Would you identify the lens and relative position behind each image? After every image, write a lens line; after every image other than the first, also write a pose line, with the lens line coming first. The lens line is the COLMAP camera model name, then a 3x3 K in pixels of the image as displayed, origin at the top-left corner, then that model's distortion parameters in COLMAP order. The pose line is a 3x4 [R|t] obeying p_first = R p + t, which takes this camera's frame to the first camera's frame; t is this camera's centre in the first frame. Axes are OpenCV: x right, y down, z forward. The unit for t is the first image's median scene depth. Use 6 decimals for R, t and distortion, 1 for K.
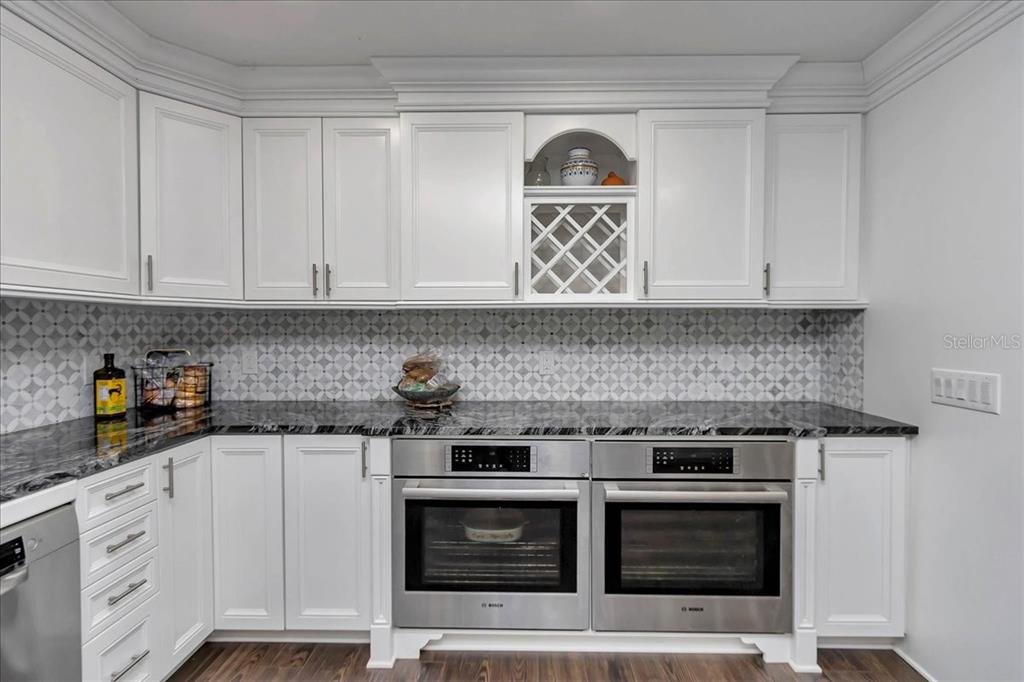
lens RADIAL K [[498.9, 0, 515.5], [0, 498.9, 340.3], [0, 0, 1]] dist [0.007832, -0.001130]
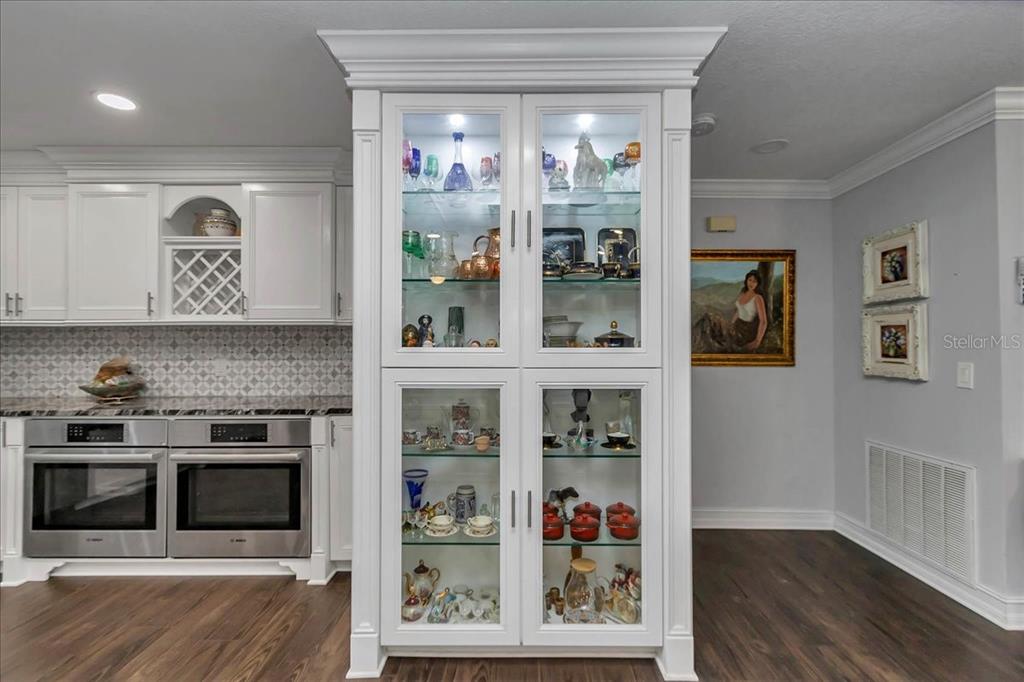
lens RADIAL K [[471.3, 0, 516.2], [0, 471.3, 342.3], [0, 0, 1]] dist [0.000719, -0.001558]
pose [[0.999821, -0.002269, 0.018784, 0.963934], [0.002954, 0.999329, -0.036503, 0.032191], [-0.018688, 0.036551, 0.999157, -0.299512]]
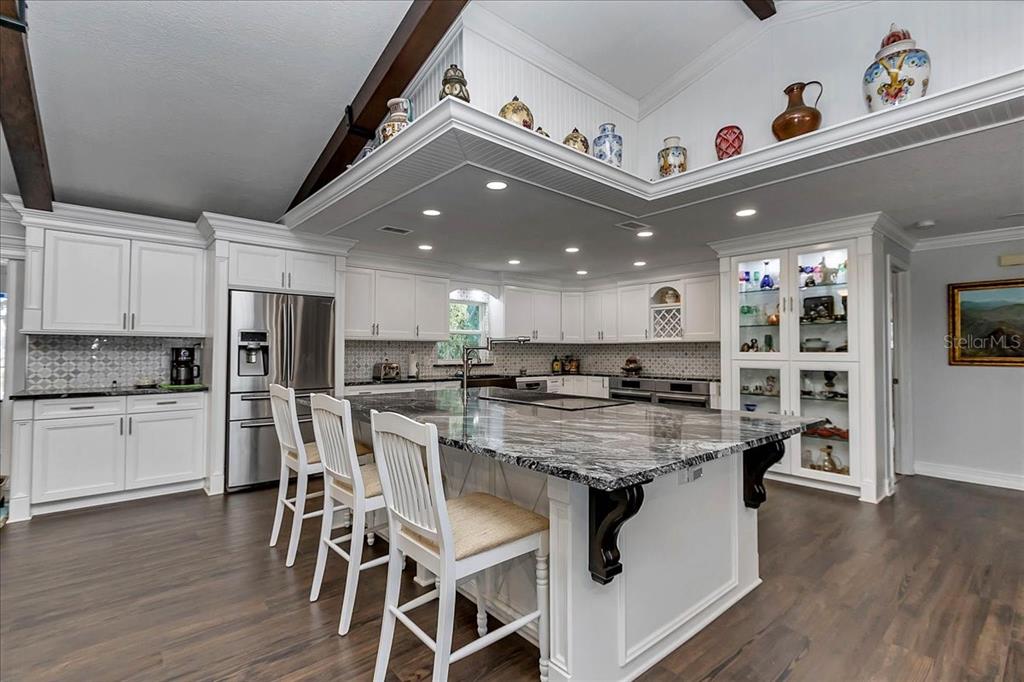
lens RADIAL K [[471.3, 0, 517.1], [0, 471.3, 343.7], [0, 0, 1]] dist [0.000719, -0.001558]
pose [[0.676113, -0.012638, -0.736690, 1.702371], [-0.017700, 0.999286, -0.033387, 0.062080], [0.736585, 0.035613, 0.675406, -1.721133]]
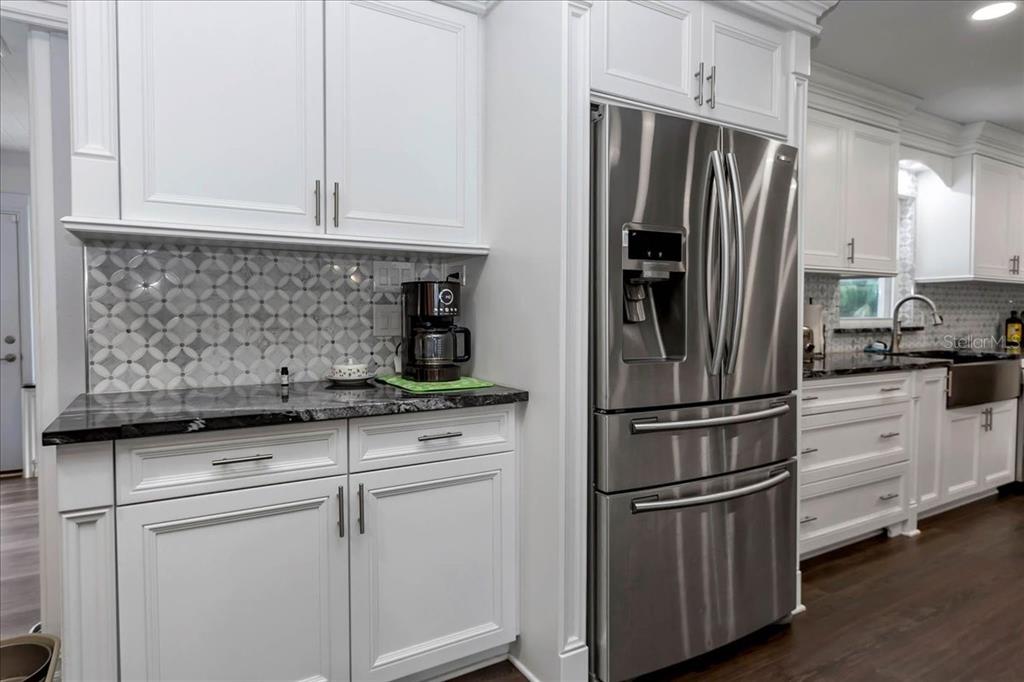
lens RADIAL K [[595.9, 0, 503.8], [0, 595.9, 343.4], [0, 0, 1]] dist [0.002010, -0.000377]
pose [[0.526243, 0.051887, -0.848749, 0.112843], [-0.023421, 0.998642, 0.046529, 0.088661], [0.850011, -0.004607, 0.526744, -1.828379]]
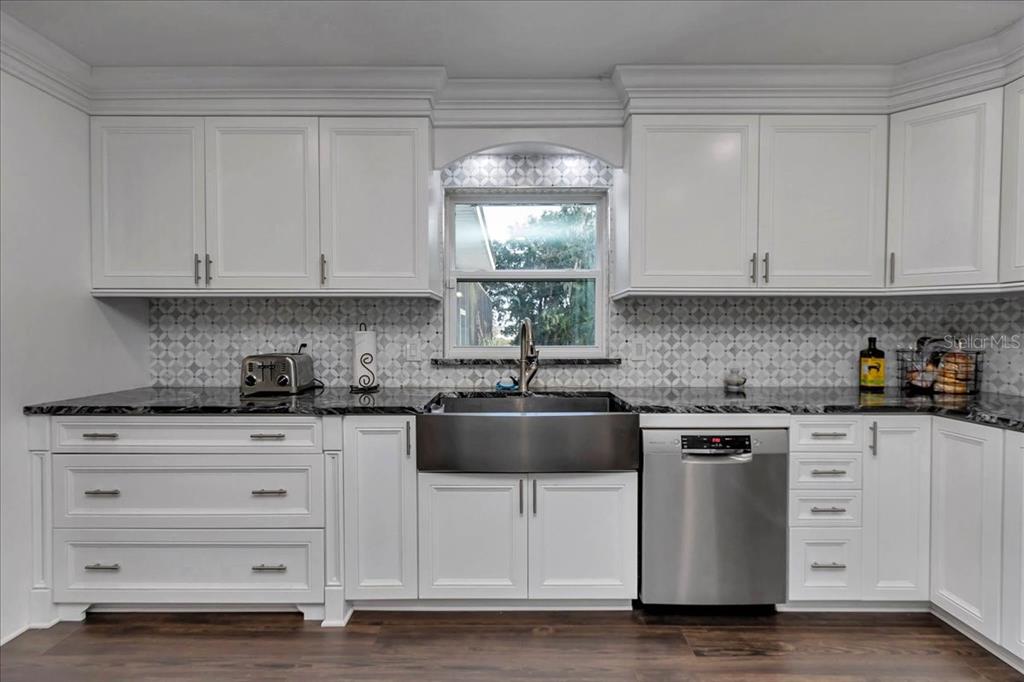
lens RADIAL K [[498.9, 0, 517.4], [0, 498.9, 339.7], [0, 0, 1]] dist [0.007832, -0.001130]
pose [[0.030379, 0.016436, -0.999403, 0.380685], [-0.023638, 0.999597, 0.015721, 0.032639], [0.999259, 0.023146, 0.030756, 0.086051]]
